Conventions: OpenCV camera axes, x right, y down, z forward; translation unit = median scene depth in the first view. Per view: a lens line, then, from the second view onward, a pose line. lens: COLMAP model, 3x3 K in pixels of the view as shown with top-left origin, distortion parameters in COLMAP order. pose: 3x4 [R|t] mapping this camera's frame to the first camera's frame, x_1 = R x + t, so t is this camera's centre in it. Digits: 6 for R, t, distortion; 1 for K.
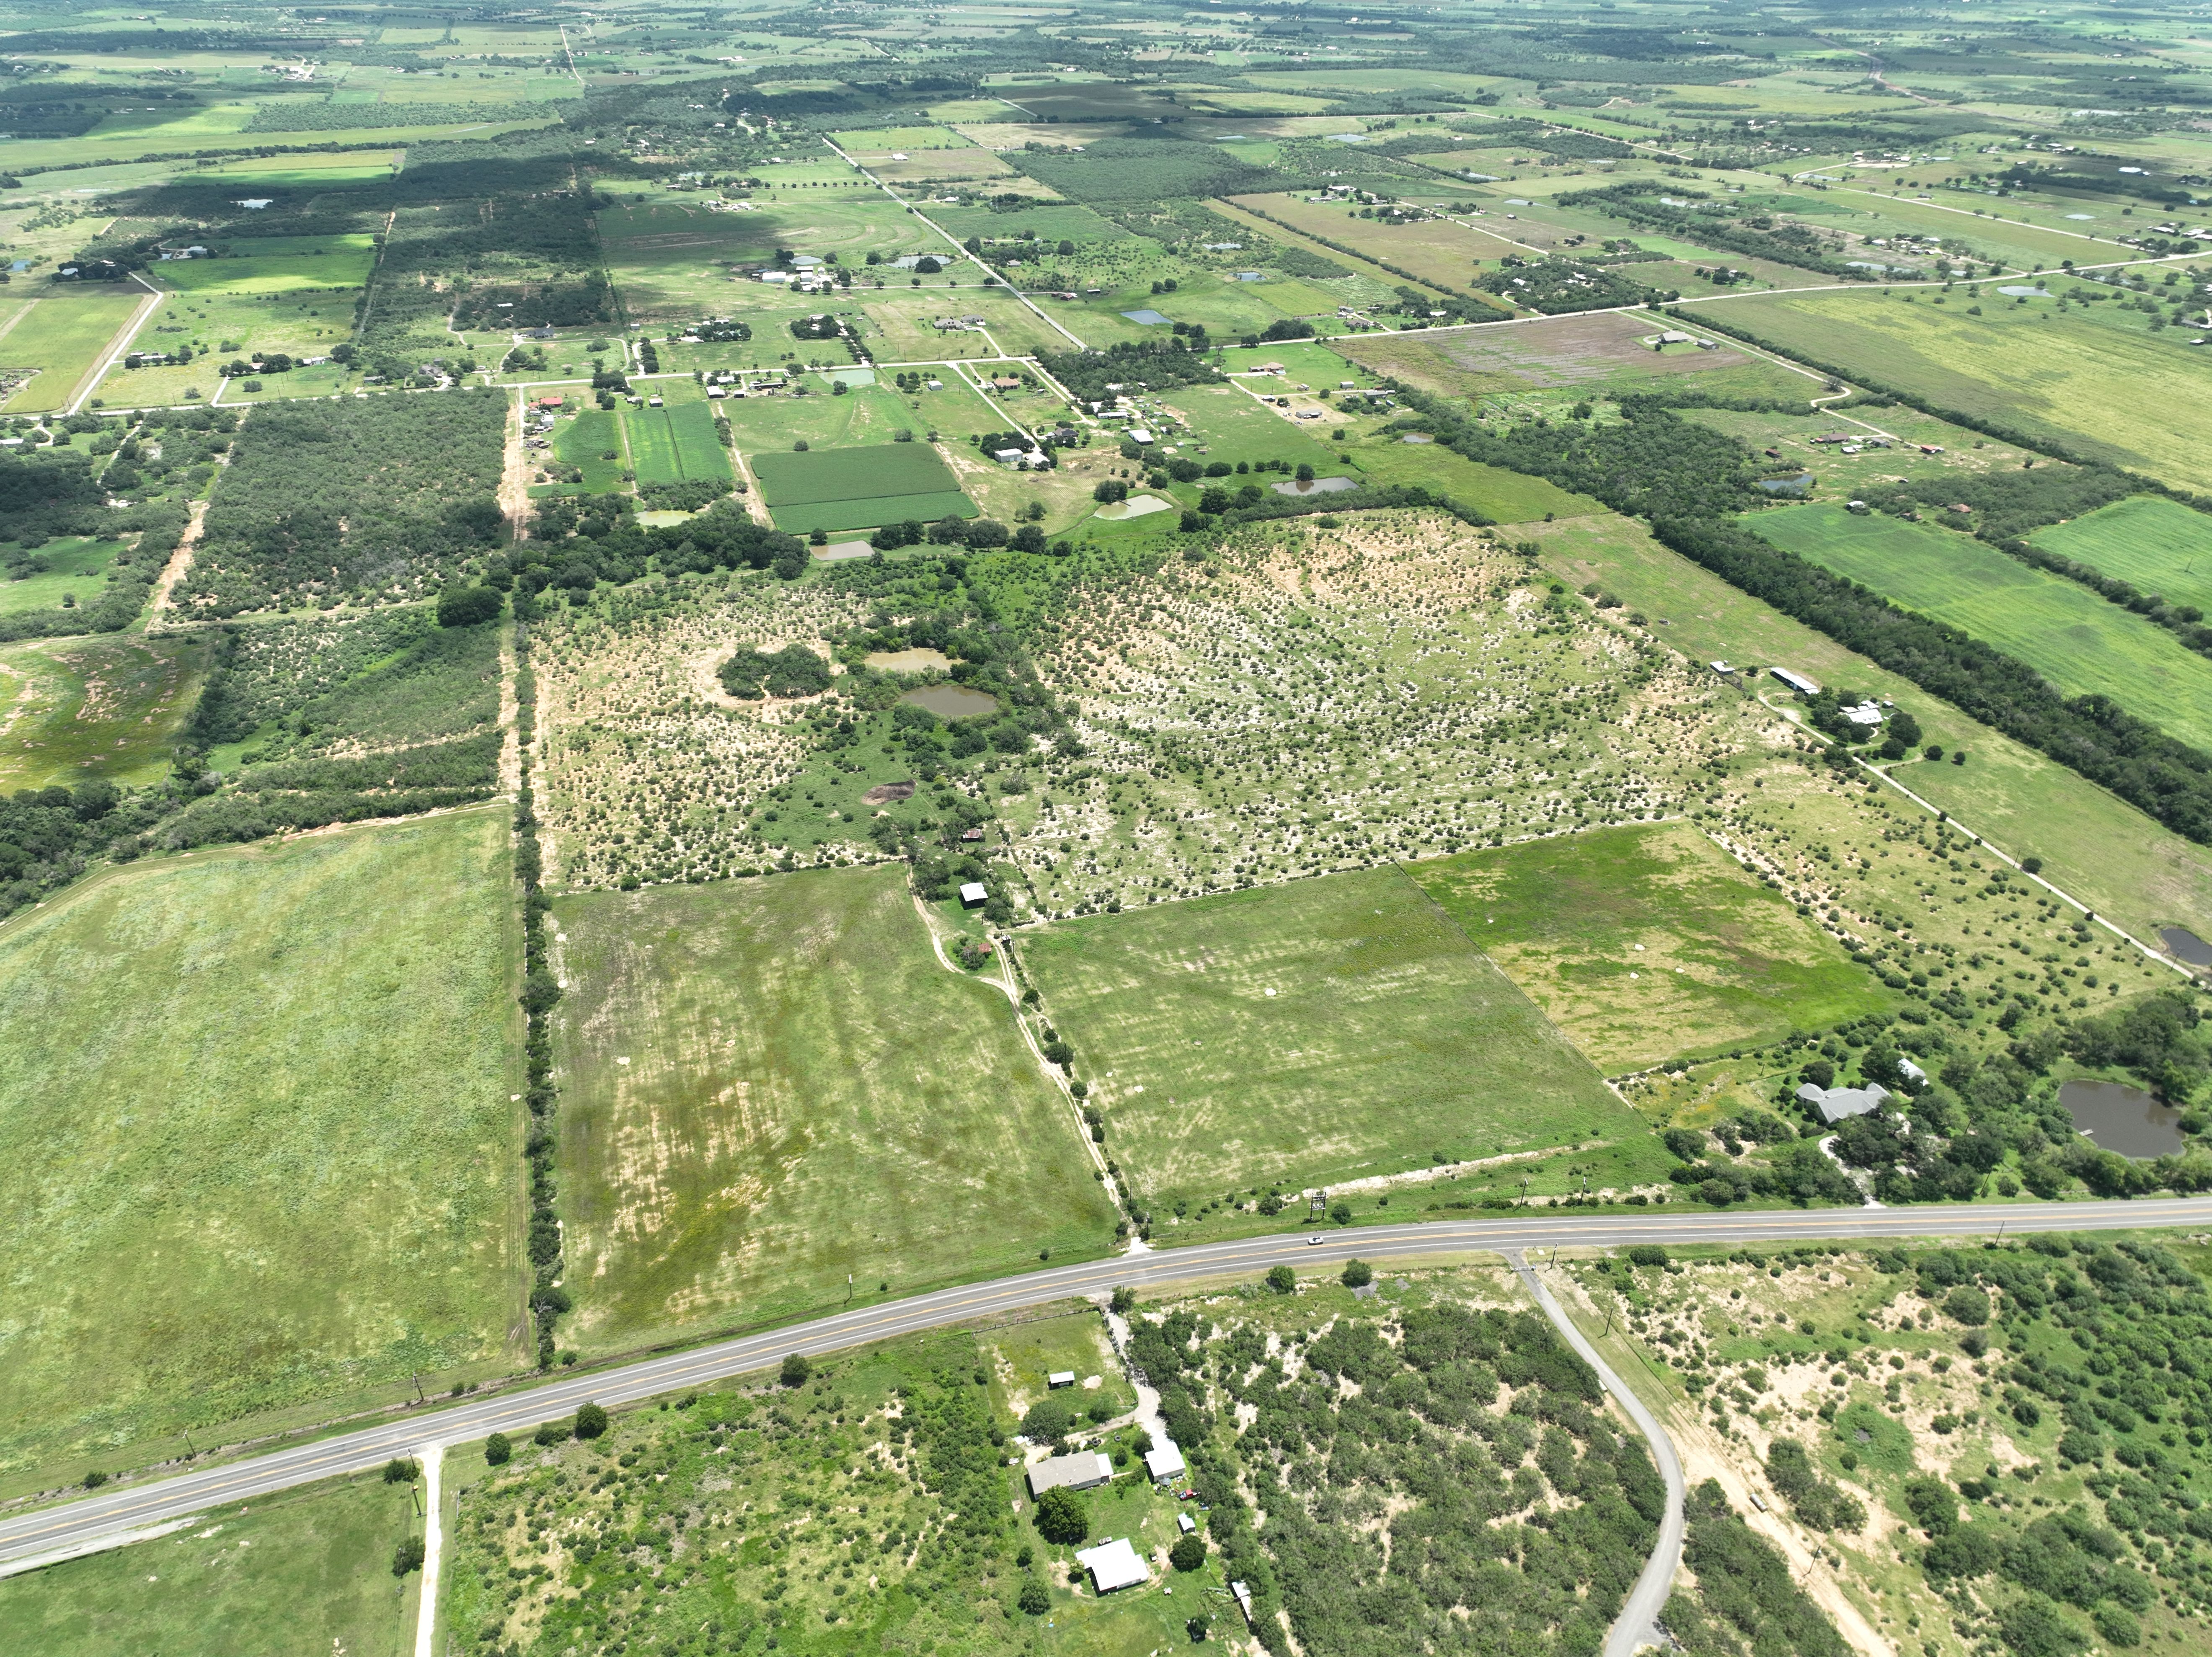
lens RADIAL K [[1550.9, 0, 1100.9], [0, 1550.9, 836.0], [0, 0, 1]] dist [-0.001119, 0.014207]
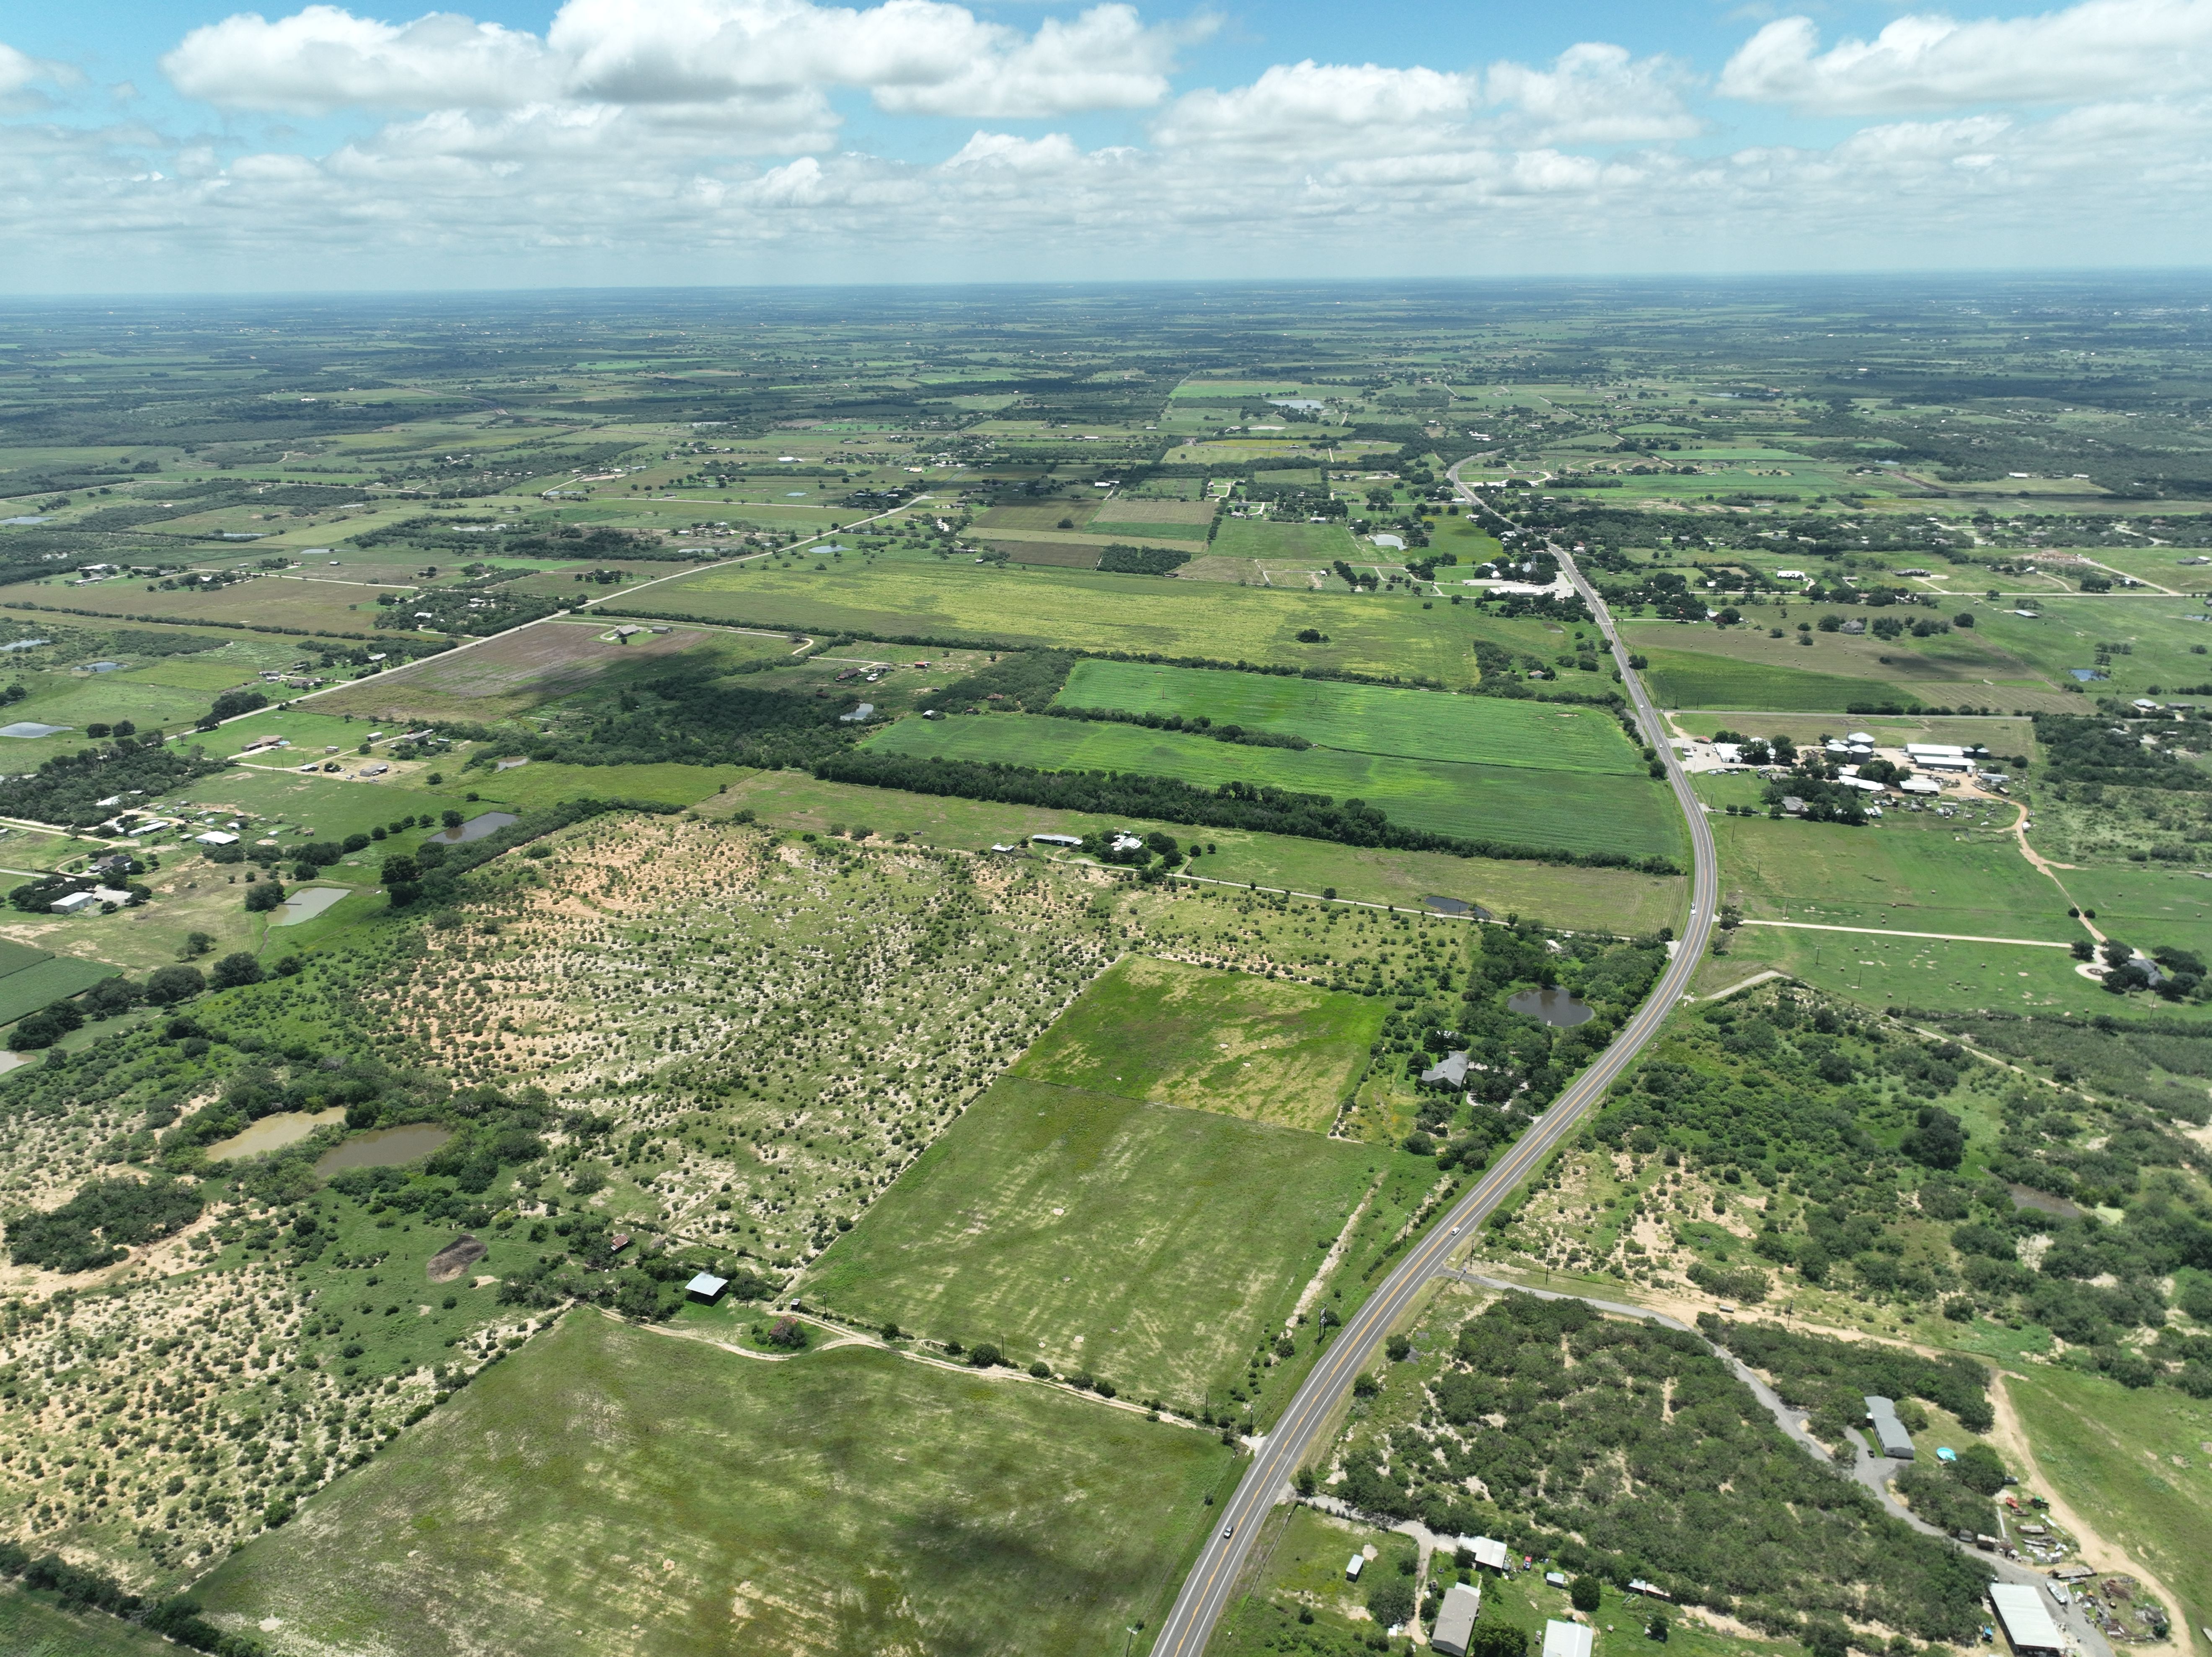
lens RADIAL K [[1550.9, 0, 1105.8], [0, 1550.9, 839.5], [0, 0, 1]] dist [-0.001119, 0.014207]
pose [[0.654688, -0.279708, 0.702244, -0.424588], [0.409691, 0.912033, -0.018678, -0.073688], [-0.635246, 0.299931, 0.711691, 0.155825]]
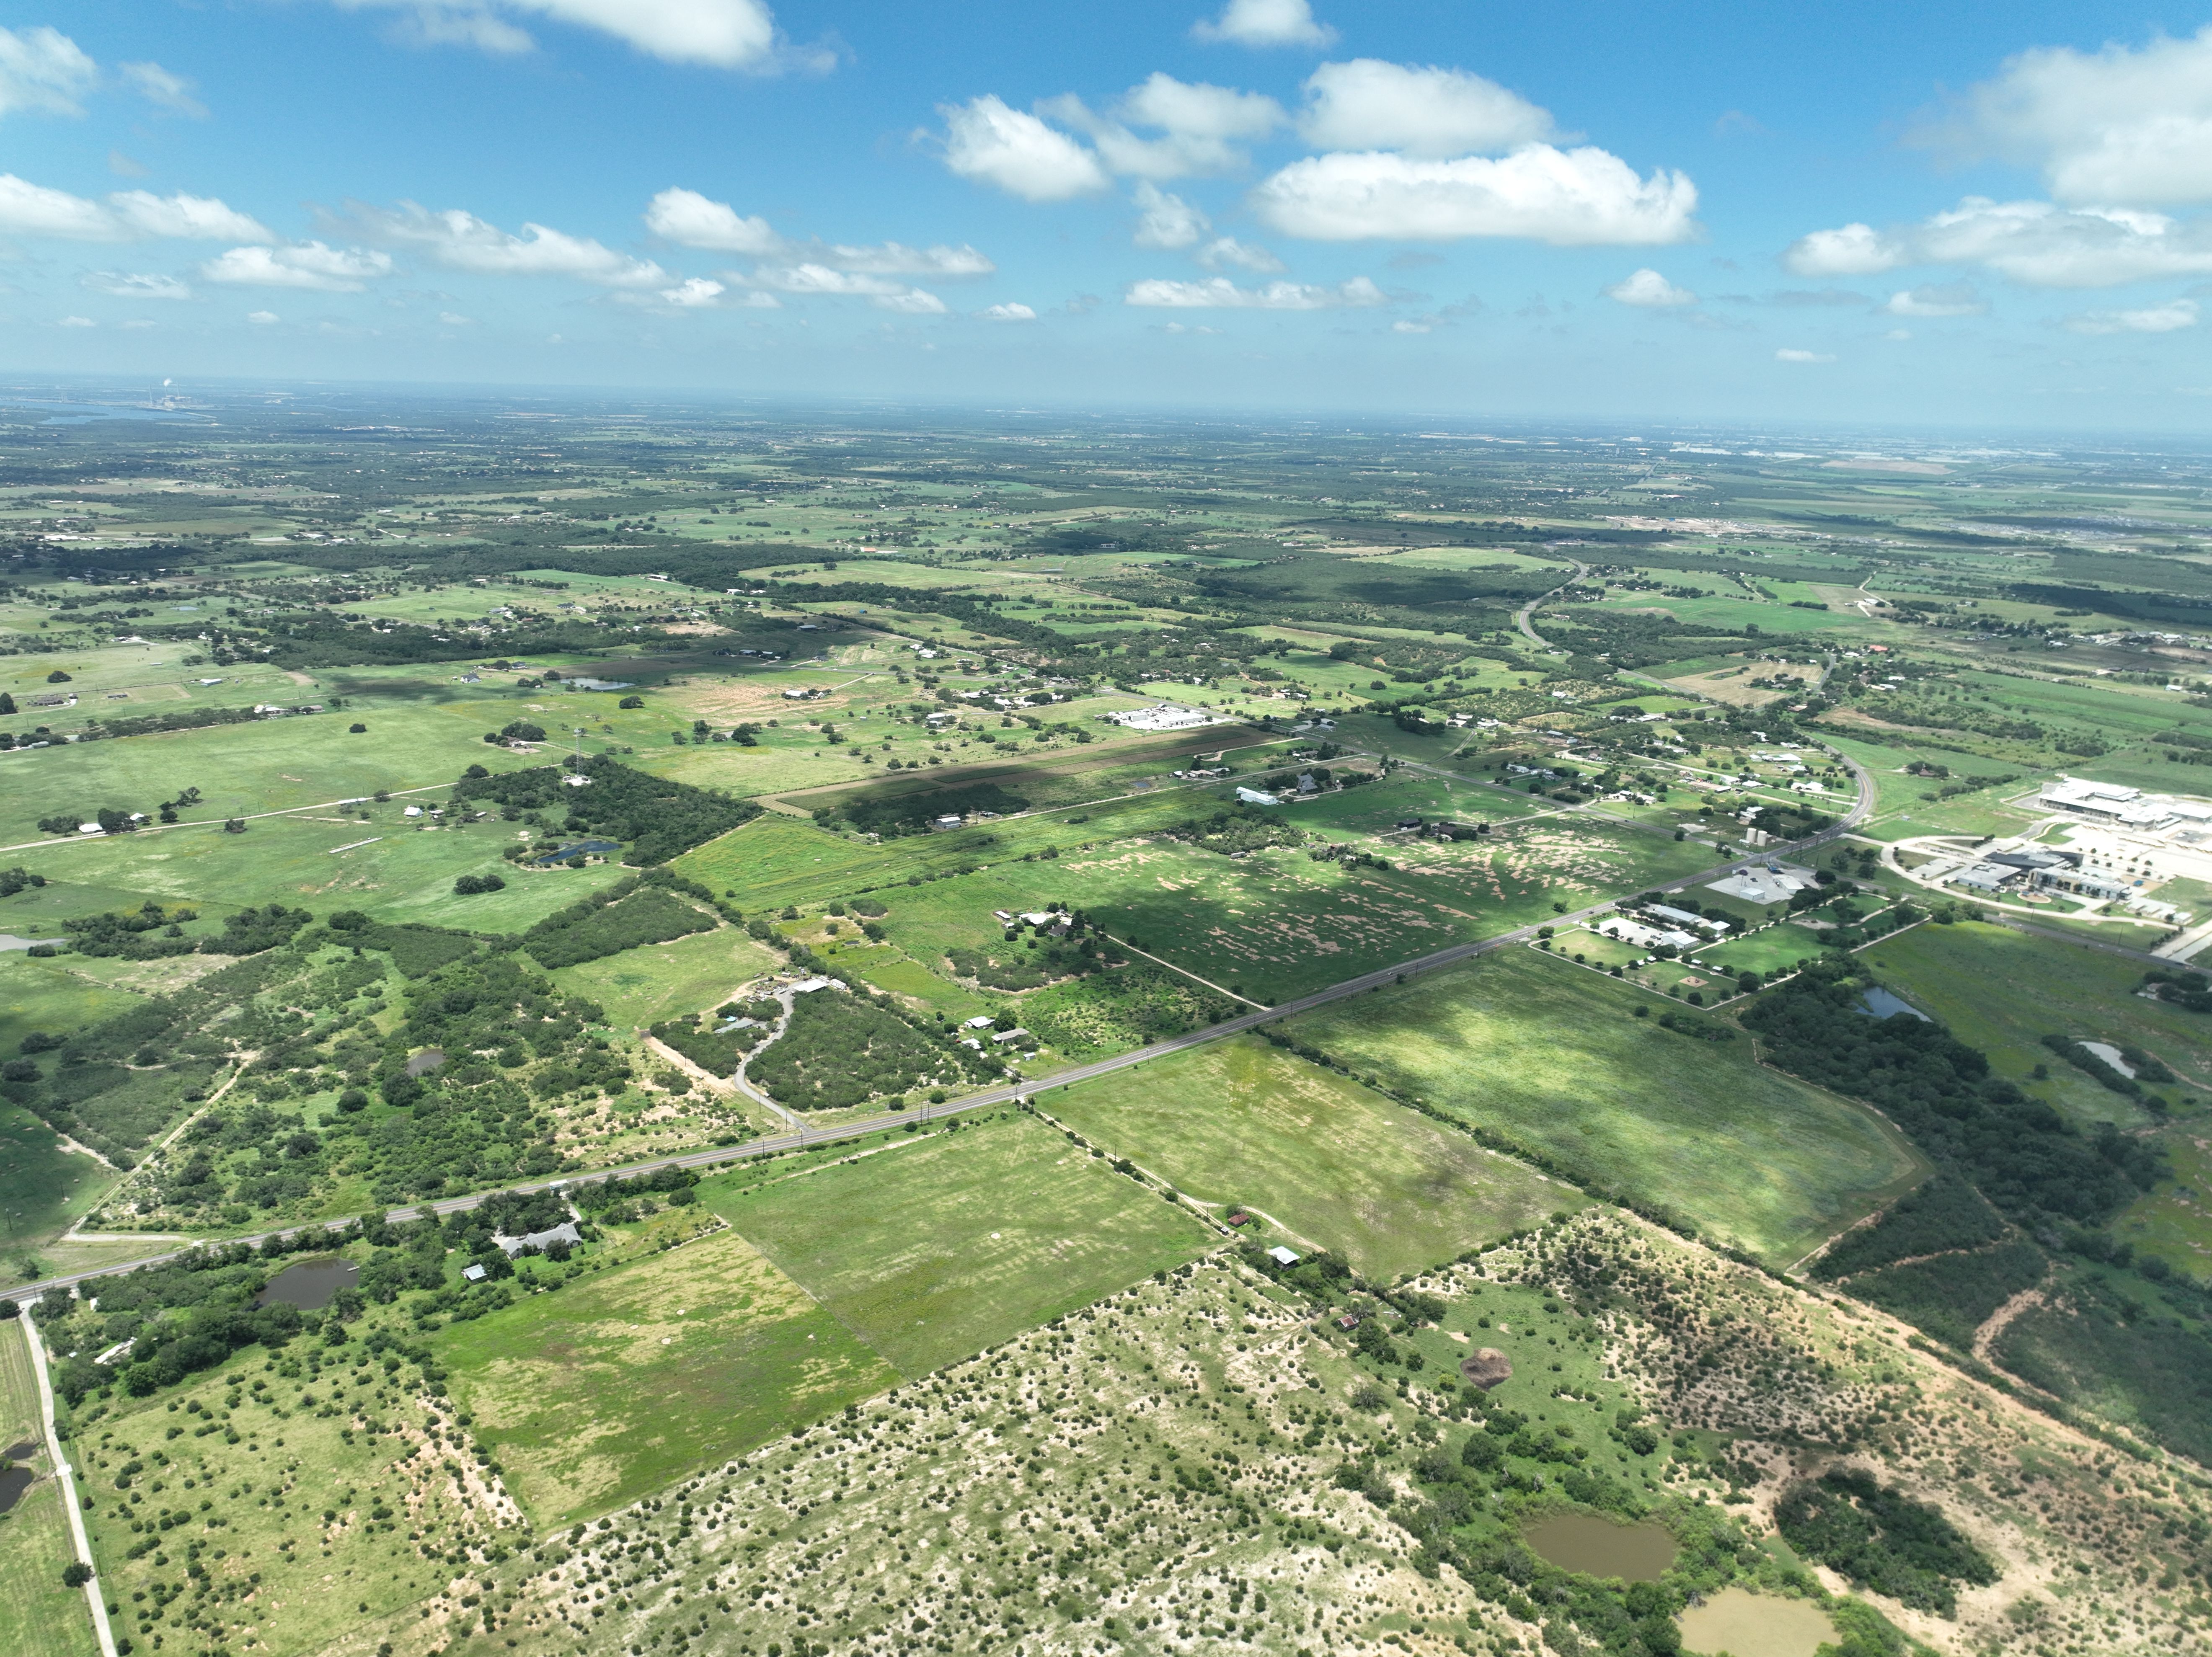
lens RADIAL K [[1550.9, 0, 1104.7], [0, 1550.9, 823.1], [0, 0, 1]] dist [-0.001119, 0.014207]
pose [[-0.934497, 0.062174, -0.350498, 0.360903], [-0.216420, 0.682519, 0.698090, -0.818162], [0.282625, 0.728218, -0.624357, 1.282191]]
